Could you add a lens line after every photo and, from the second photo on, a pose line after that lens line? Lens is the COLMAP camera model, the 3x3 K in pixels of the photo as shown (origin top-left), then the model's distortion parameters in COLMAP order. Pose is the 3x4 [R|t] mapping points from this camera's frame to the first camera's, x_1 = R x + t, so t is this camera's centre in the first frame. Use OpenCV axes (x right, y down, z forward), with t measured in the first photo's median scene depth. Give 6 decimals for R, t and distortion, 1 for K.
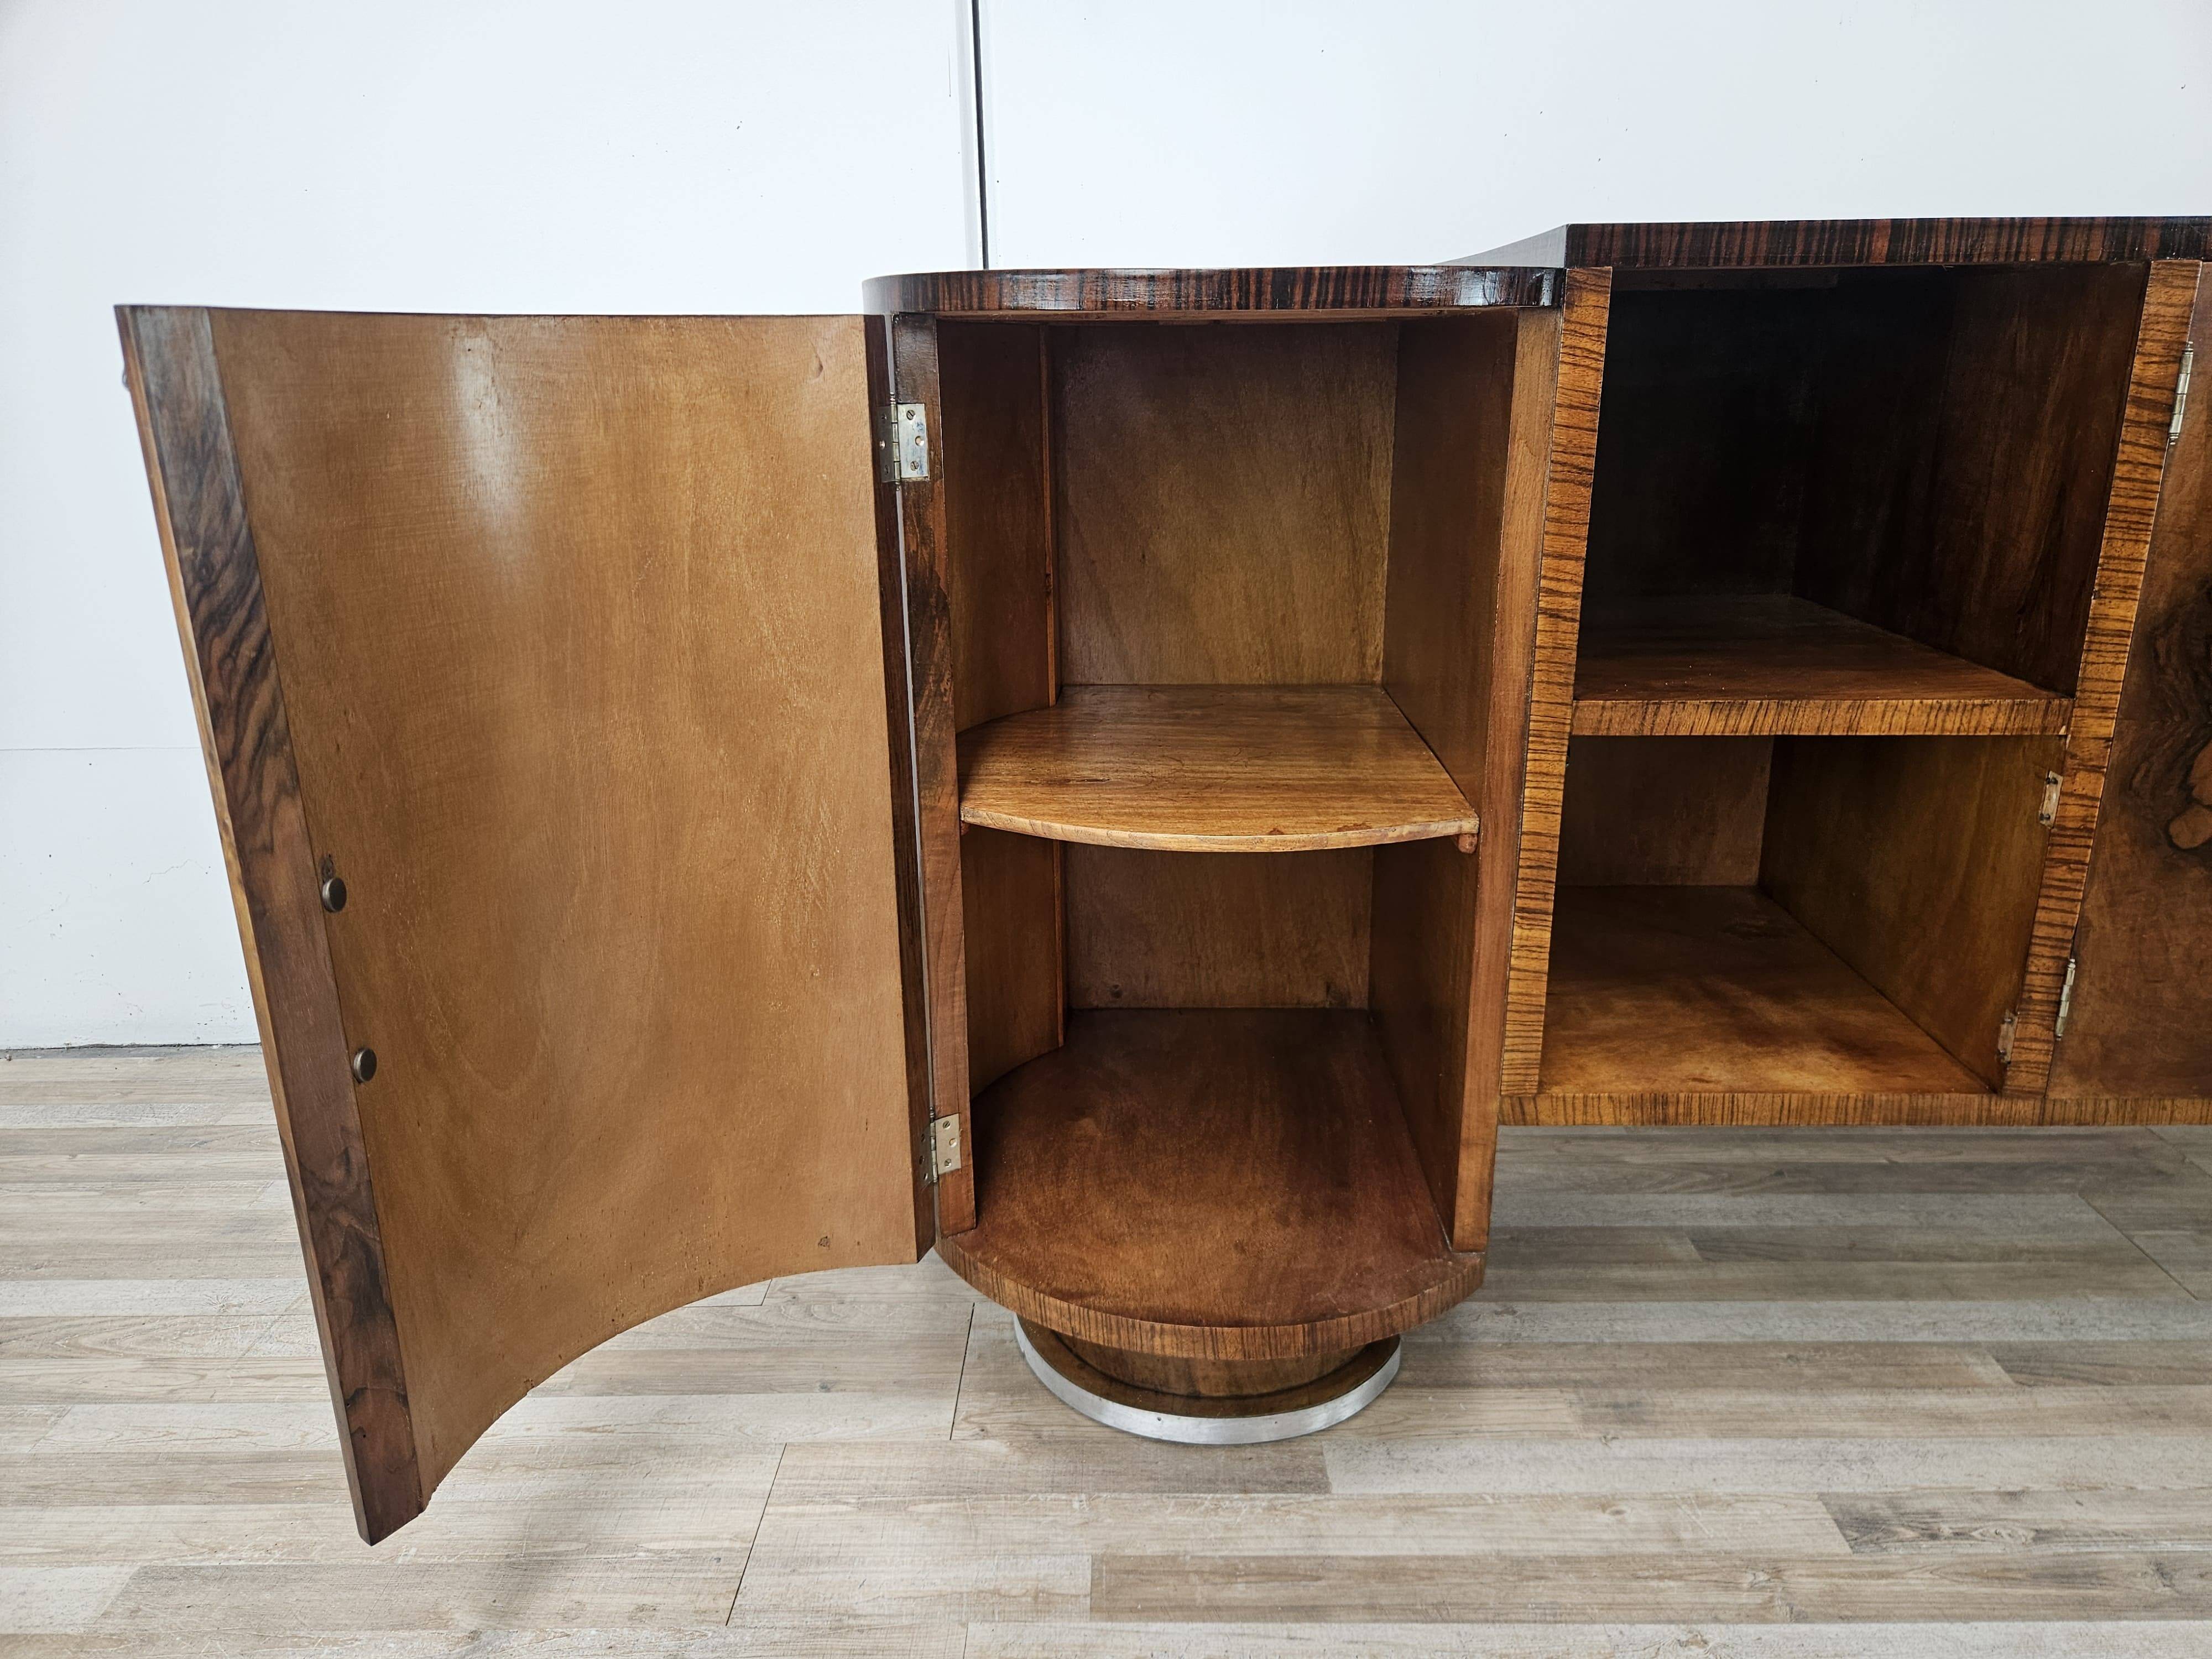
lens RADIAL K [[1510.4, 0, 1114.3], [0, 1510.4, 835.4], [0, 0, 1]] dist [0.049324, -0.048774]
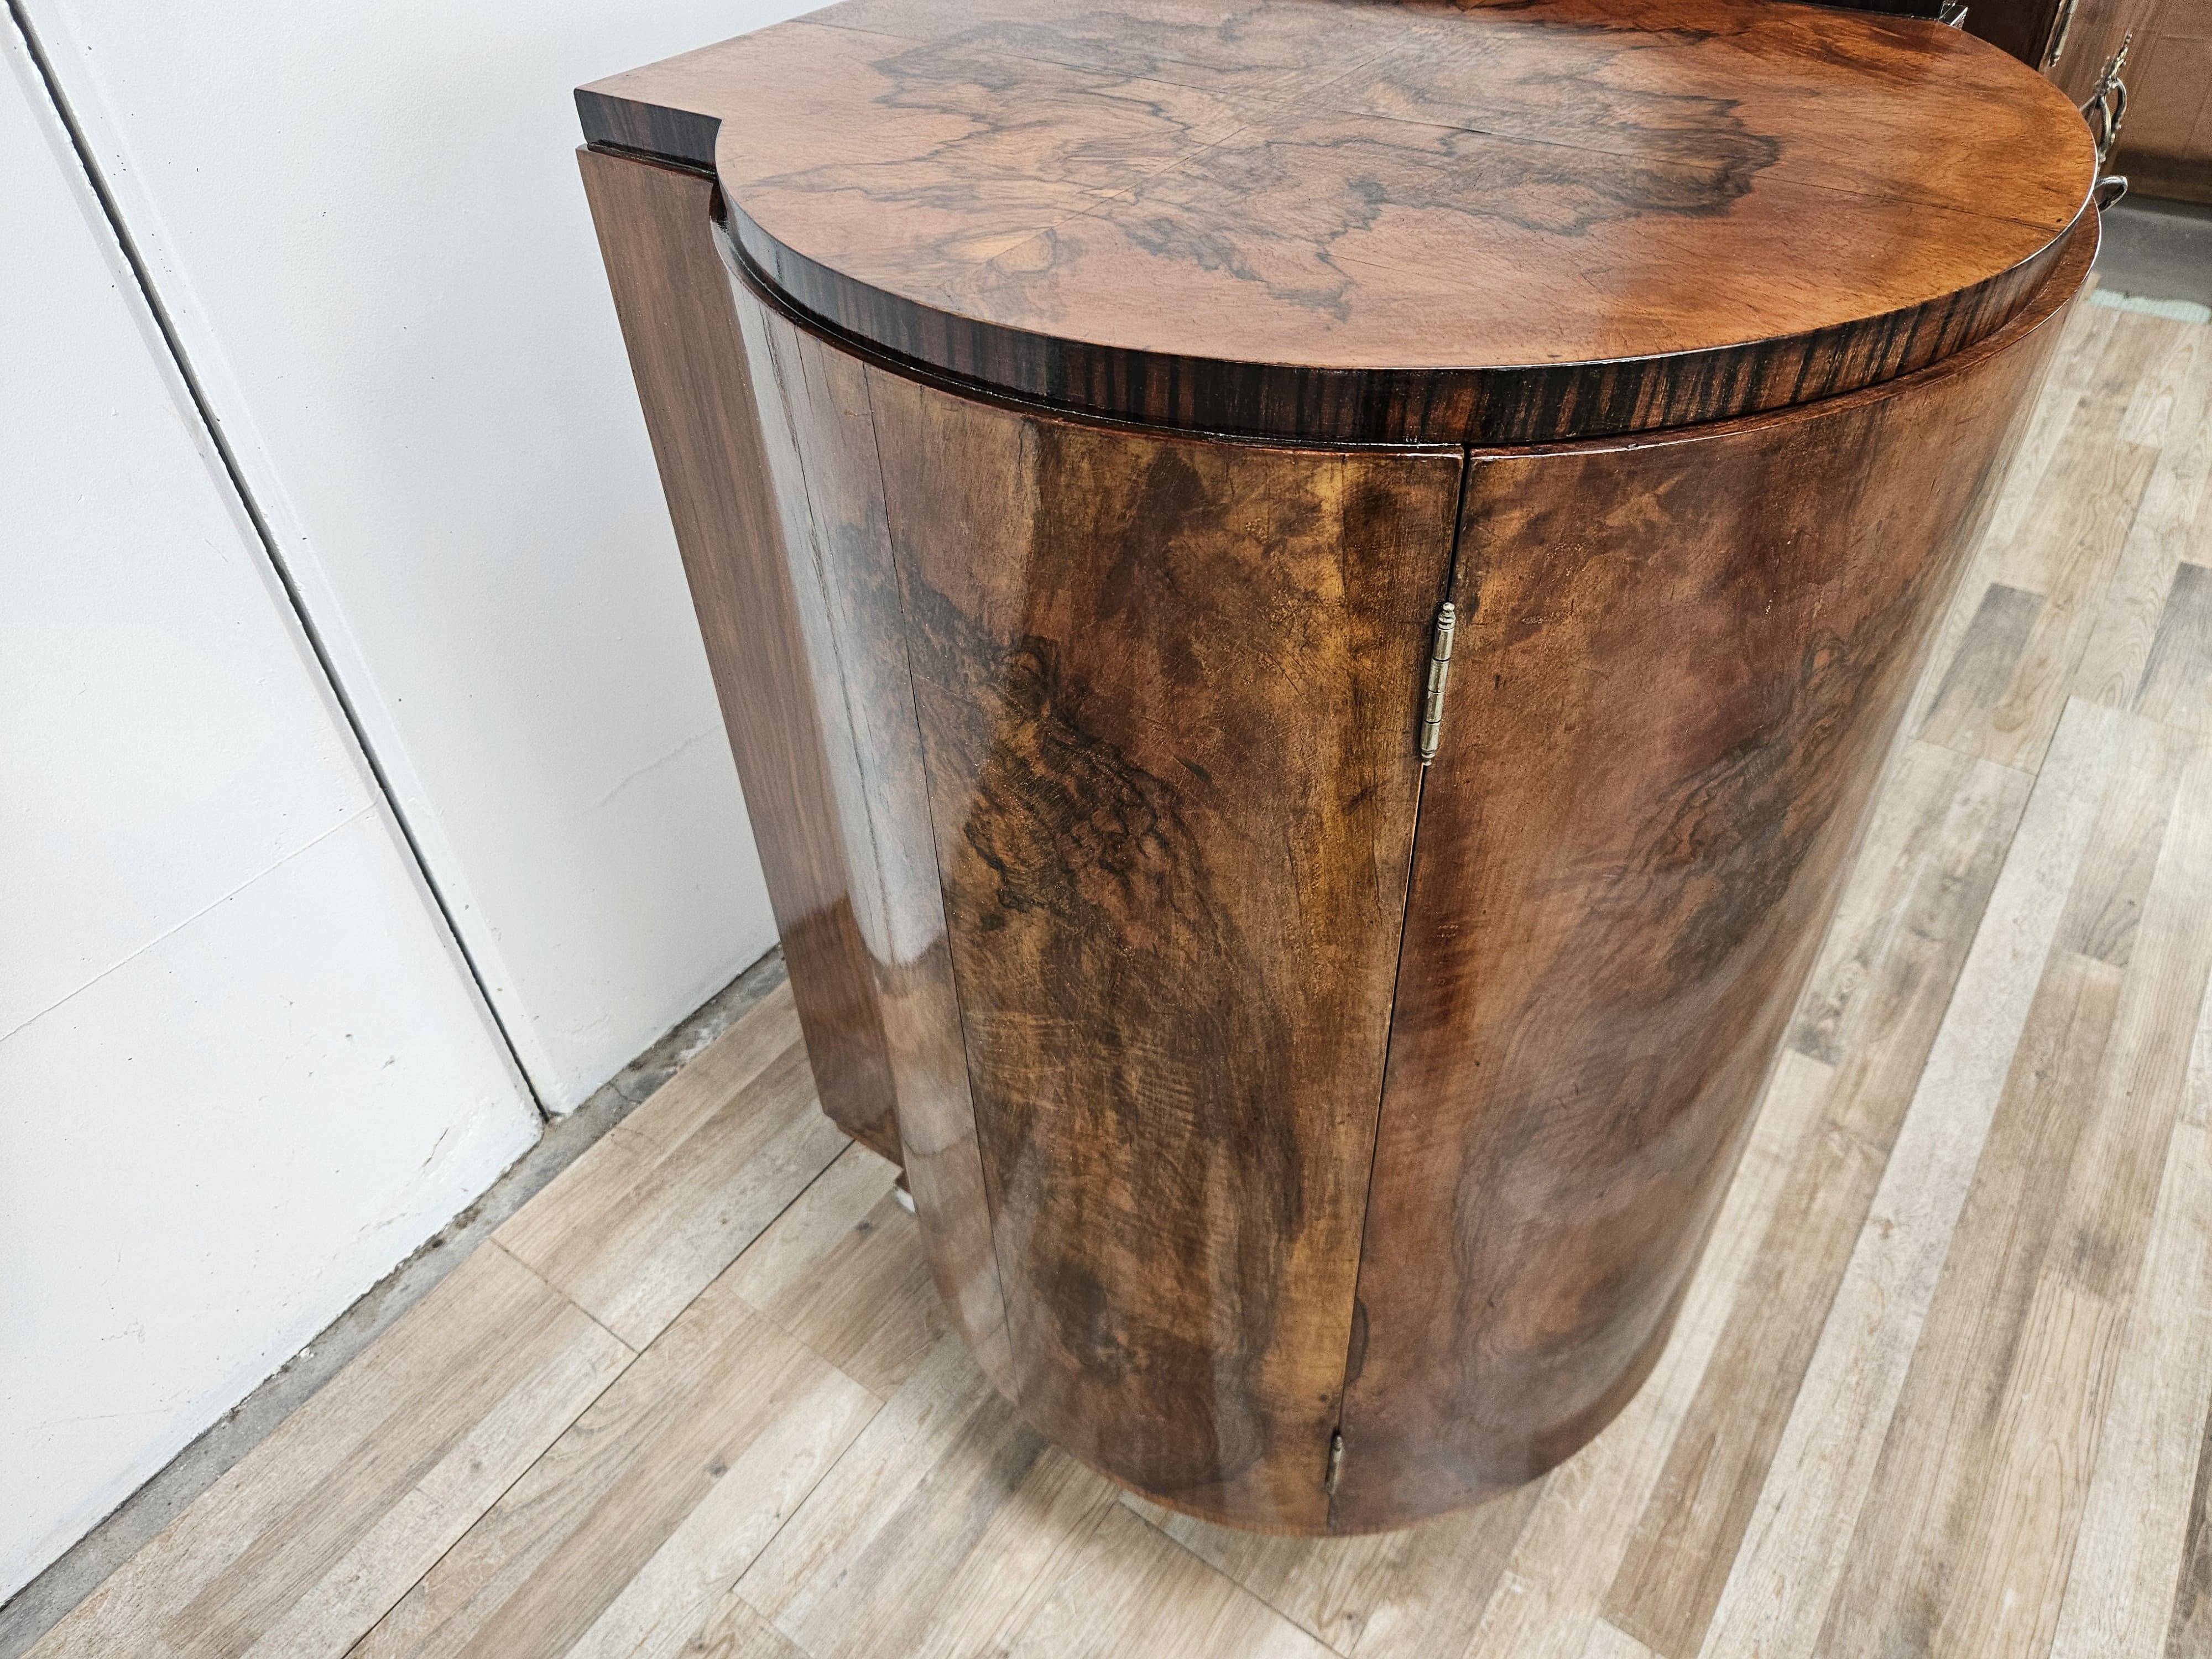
lens RADIAL K [[1510.4, 0, 1112.7], [0, 1510.4, 816.1], [0, 0, 1]] dist [0.049324, -0.048774]
pose [[0.567601, -0.550531, 0.612164, -0.463434], [0.278056, 0.828042, 0.486859, -0.436191], [-0.774928, -0.106126, 0.623076, 0.693042]]
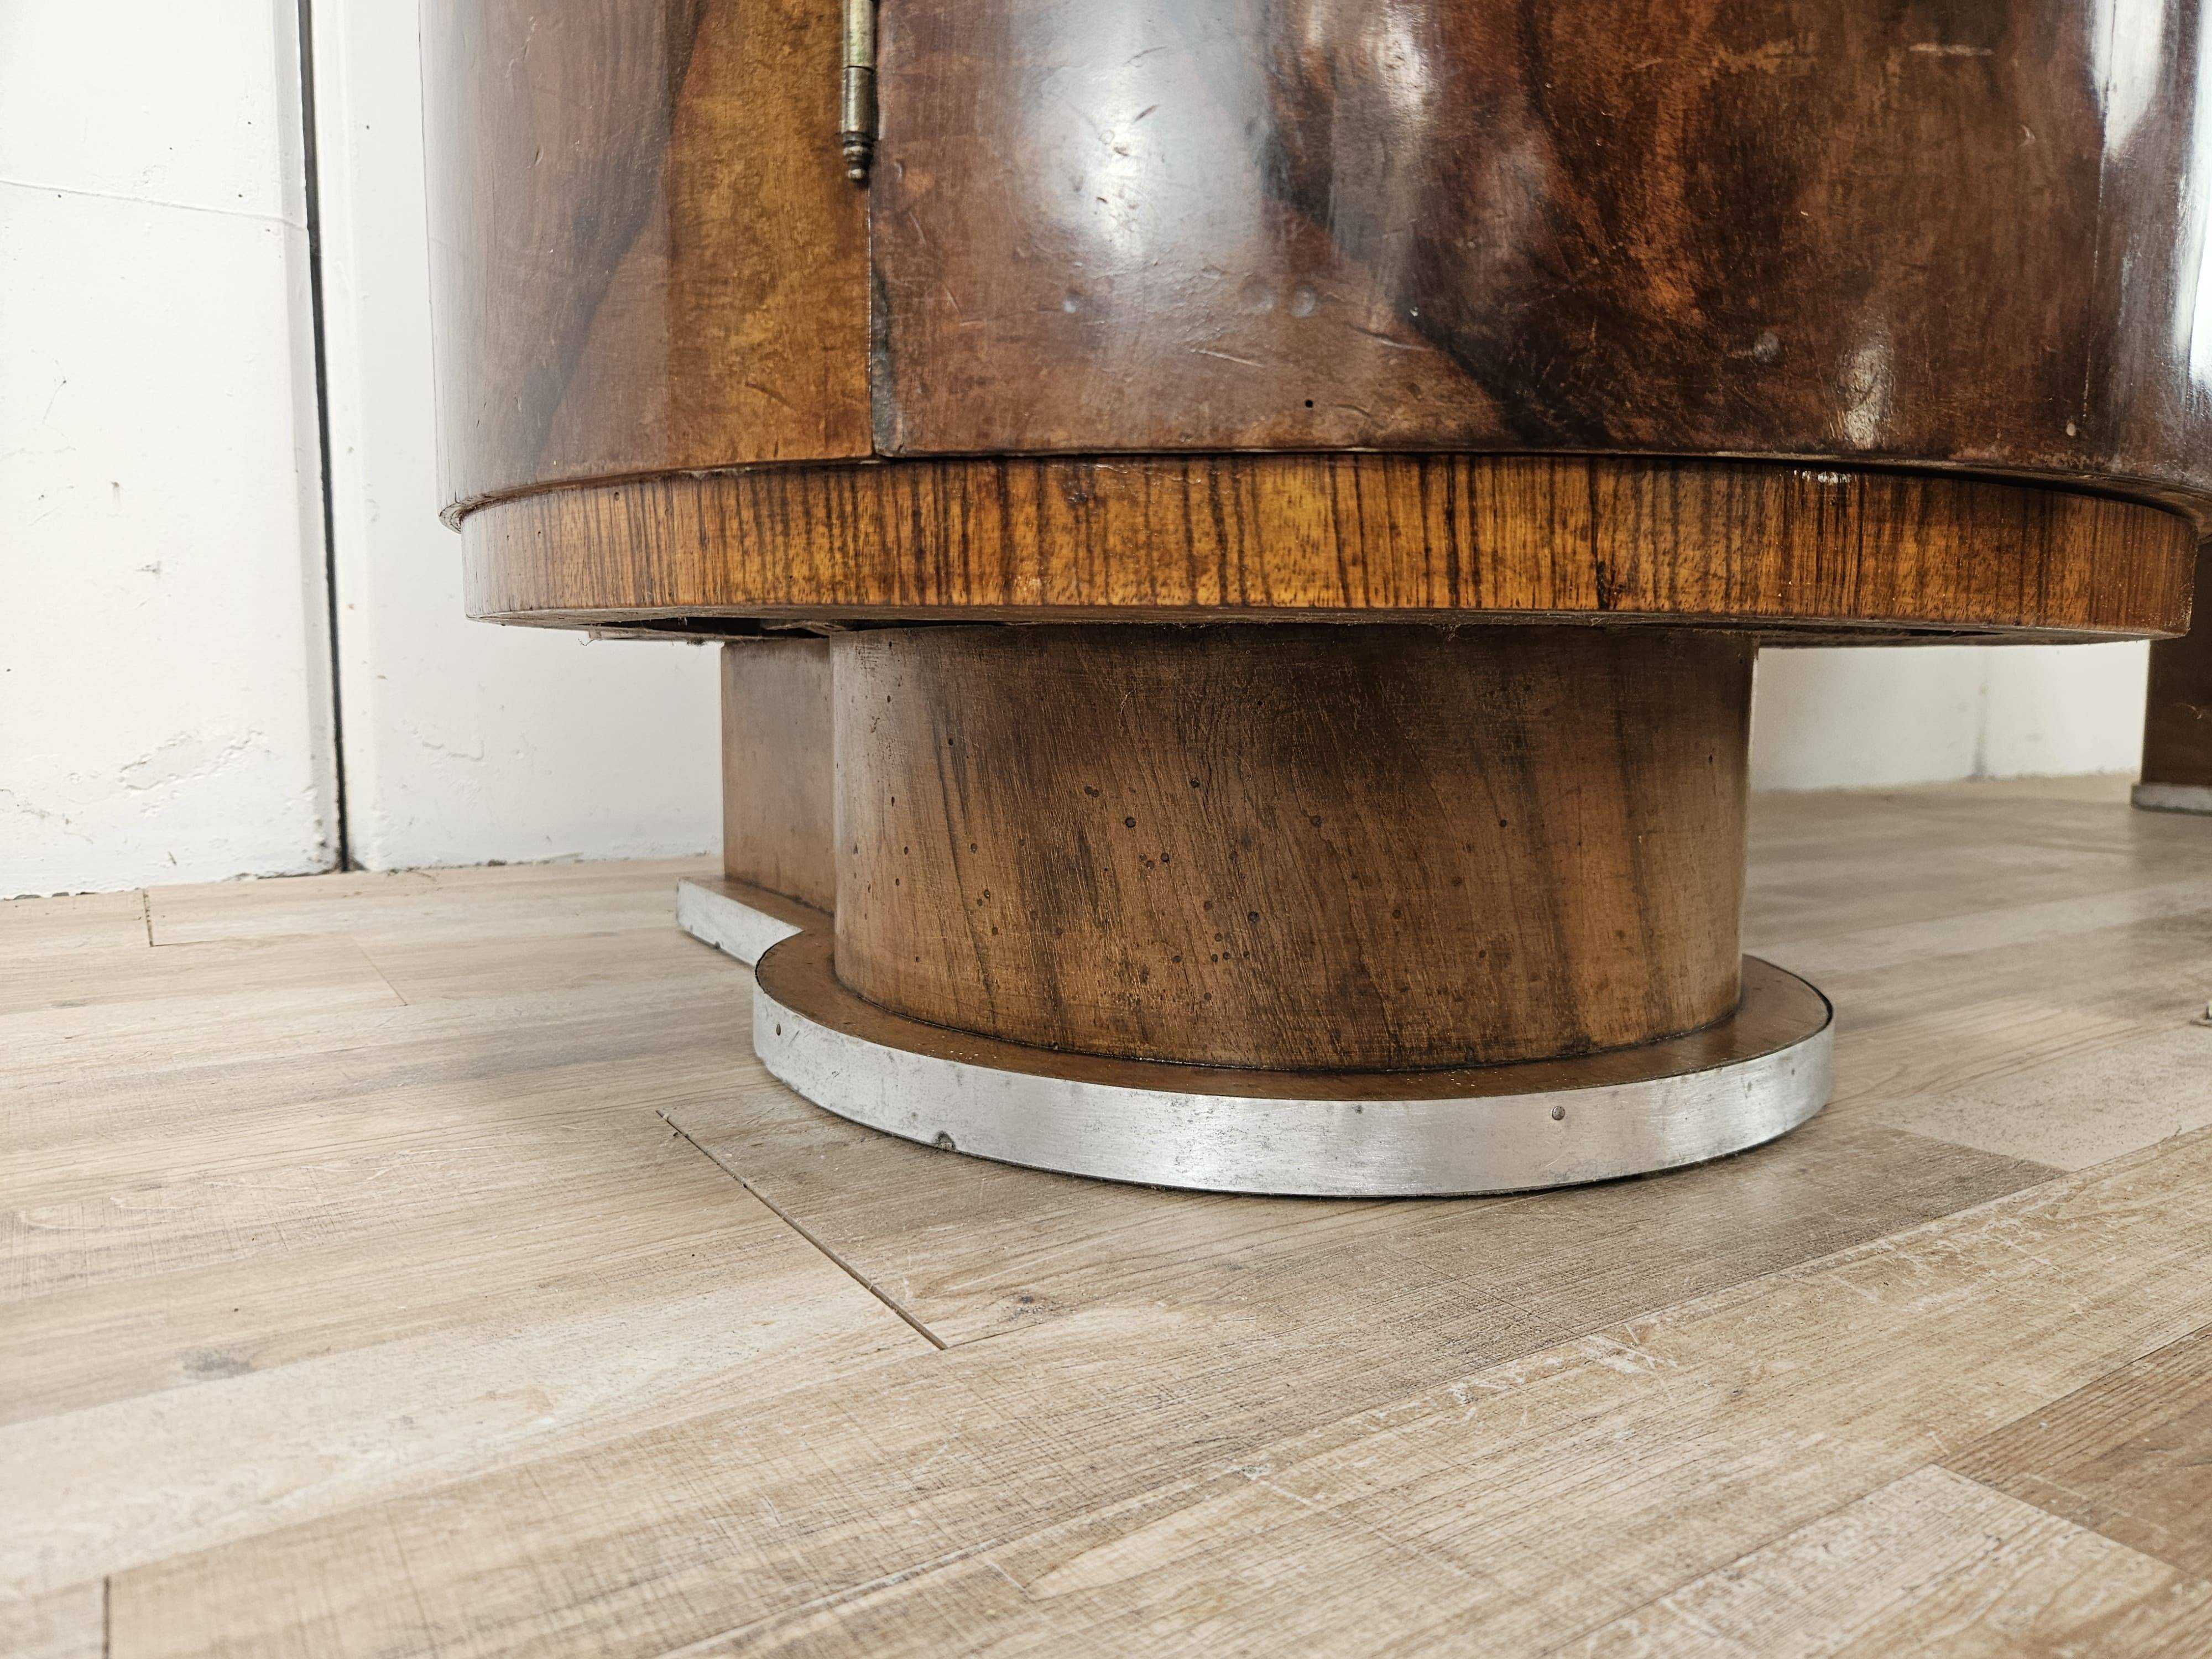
lens RADIAL K [[1510.4, 0, 1105.3], [0, 1510.4, 811.3], [0, 0, 1]] dist [0.049324, -0.048774]
pose [[0.832035, -0.029319, 0.553947, -0.232433], [0.149894, 0.973337, -0.173626, 0.391751], [-0.534087, 0.227497, 0.814246, 0.842579]]
